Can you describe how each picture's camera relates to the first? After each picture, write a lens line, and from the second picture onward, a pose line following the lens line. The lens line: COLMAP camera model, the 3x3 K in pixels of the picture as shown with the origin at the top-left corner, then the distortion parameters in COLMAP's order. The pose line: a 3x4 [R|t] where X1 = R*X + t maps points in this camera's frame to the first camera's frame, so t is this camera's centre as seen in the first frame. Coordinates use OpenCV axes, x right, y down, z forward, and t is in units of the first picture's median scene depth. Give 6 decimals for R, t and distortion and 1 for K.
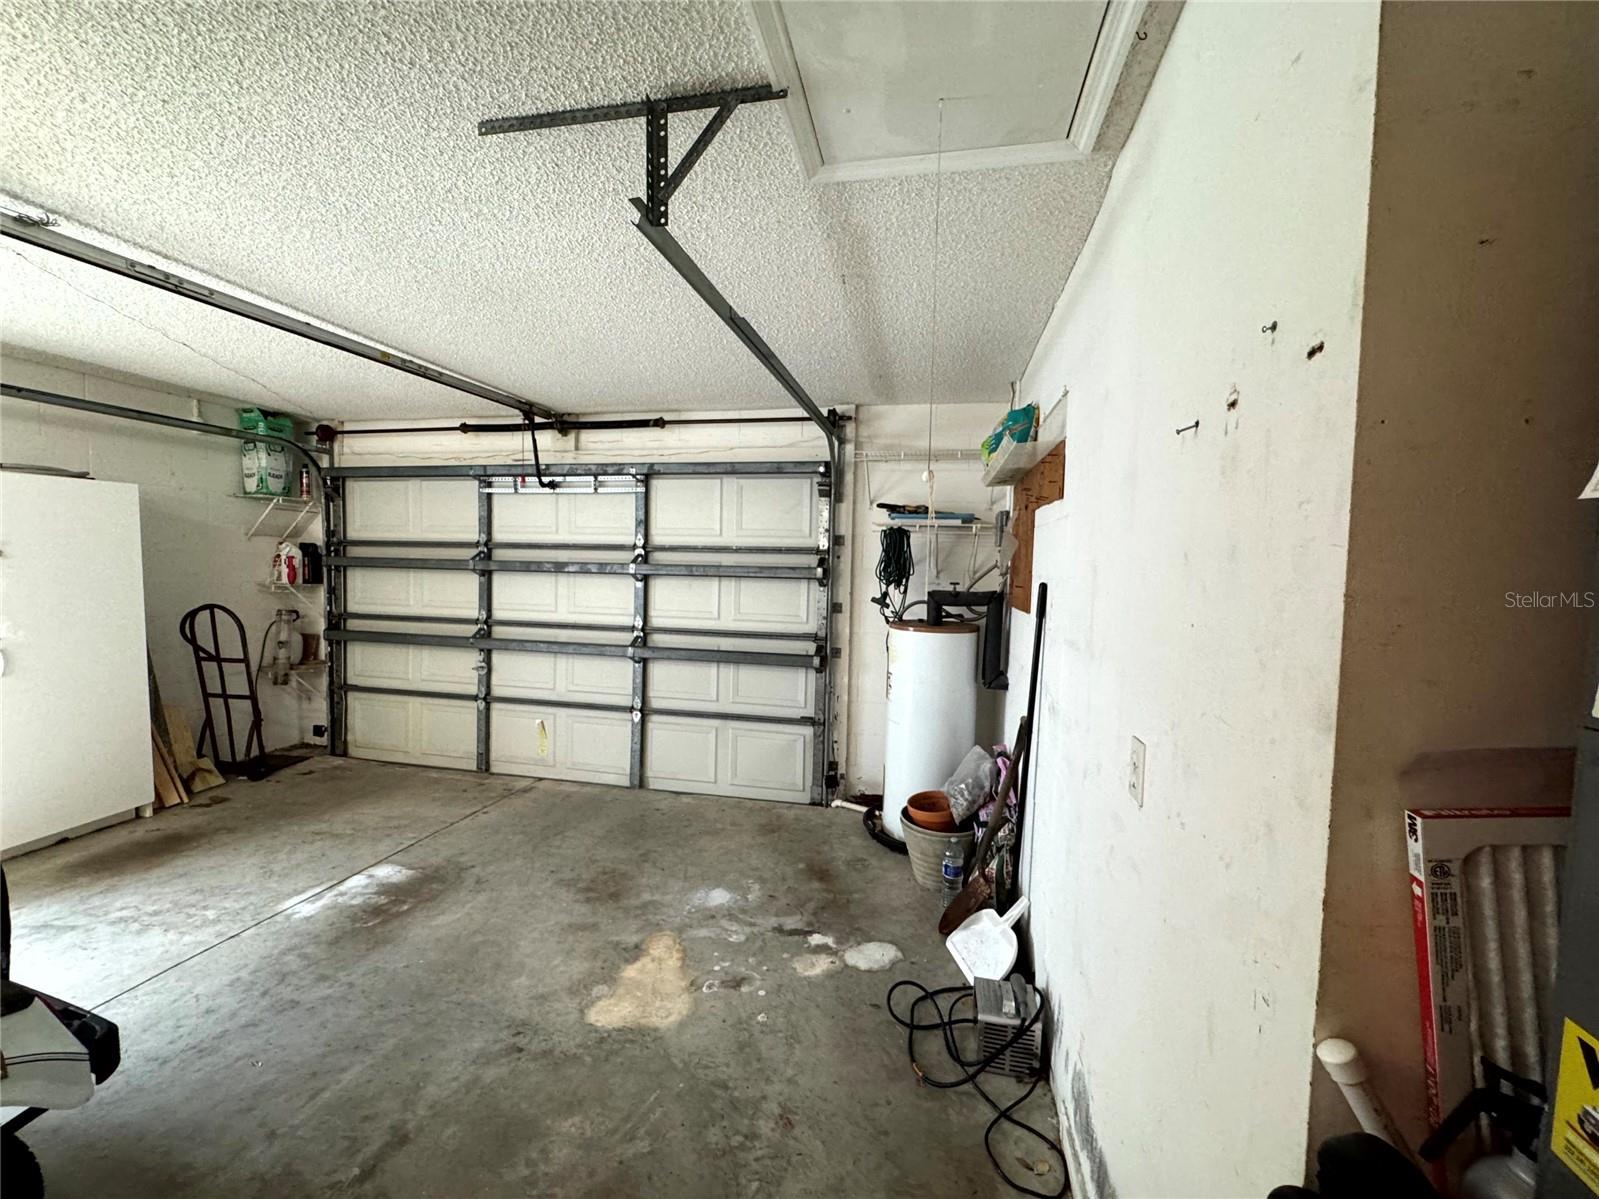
lens RADIAL K [[639.2, 0, 796.3], [0, 639.2, 592.3], [0, 0, 1]] dist [-0.000972, 0.000460]
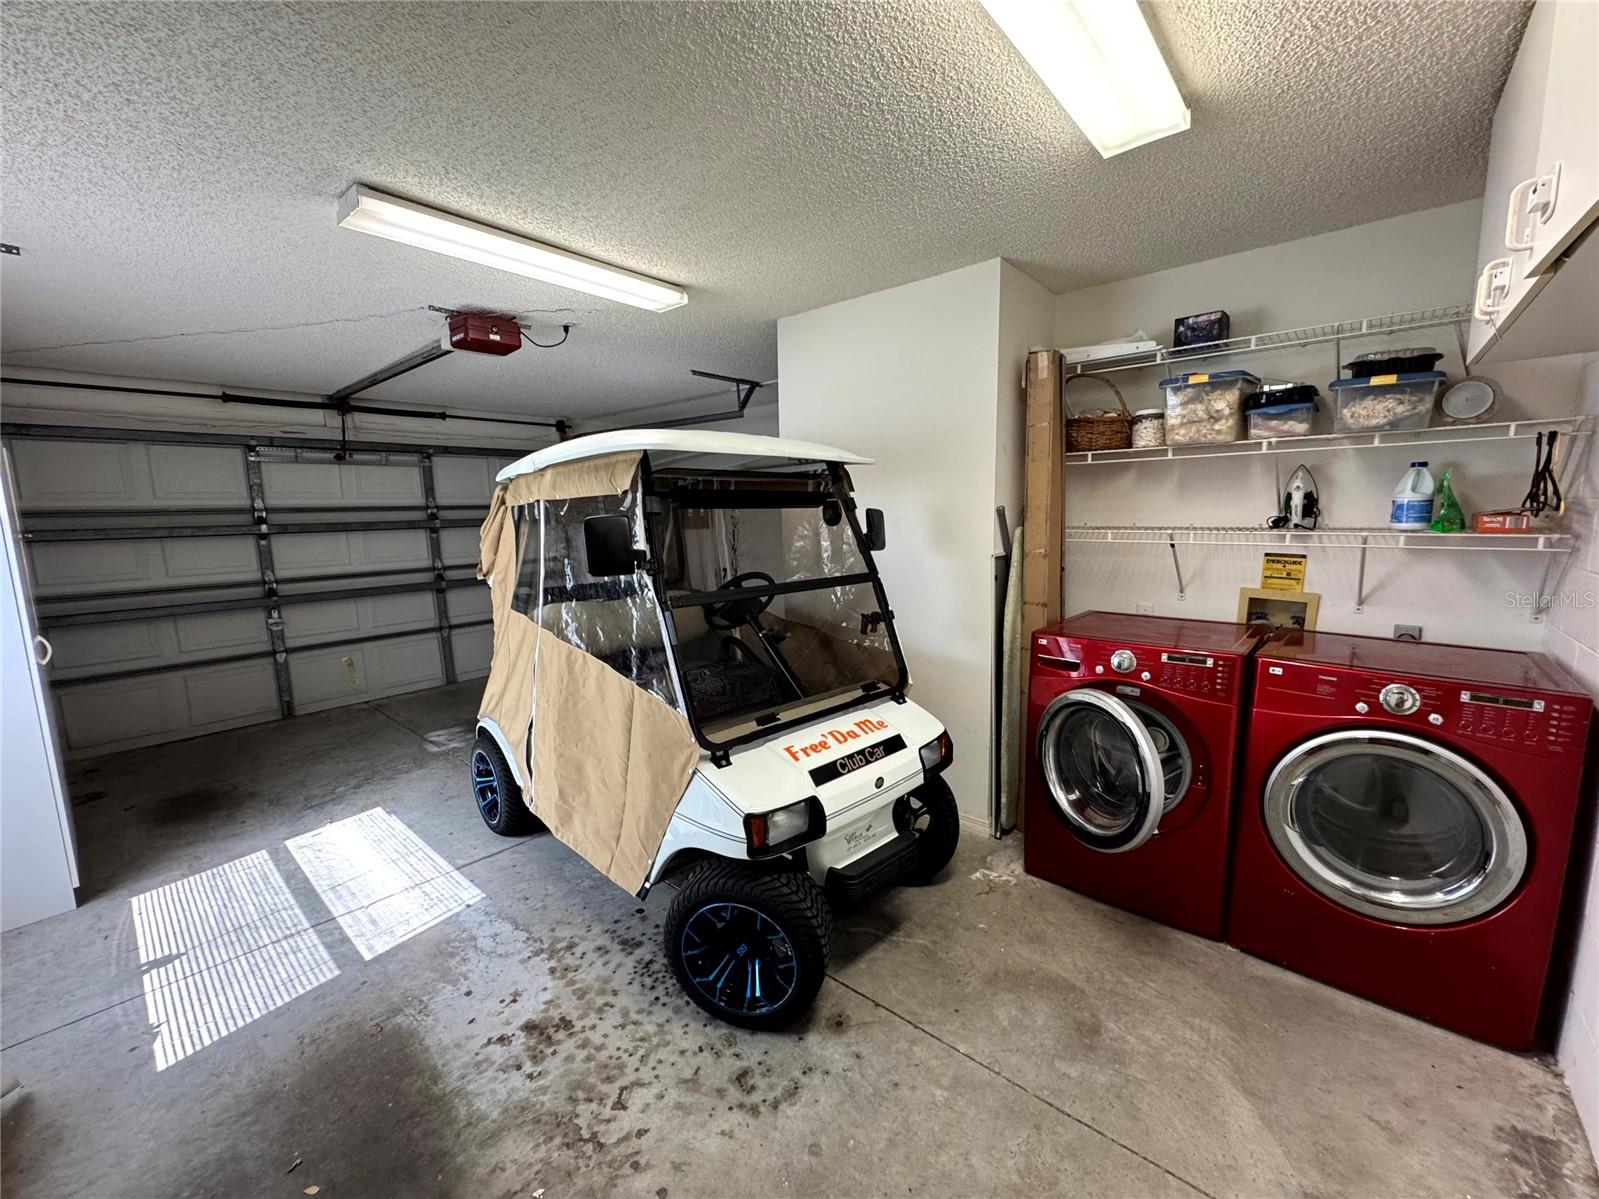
lens RADIAL K [[639.2, 0, 799.3], [0, 639.2, 596.3], [0, 0, 1]] dist [-0.000972, 0.000460]
pose [[0.475456, -0.152387, 0.866441, -1.711550], [0.072416, 0.988320, 0.134084, -0.017936], [-0.876754, -0.001007, 0.480939, -0.516378]]
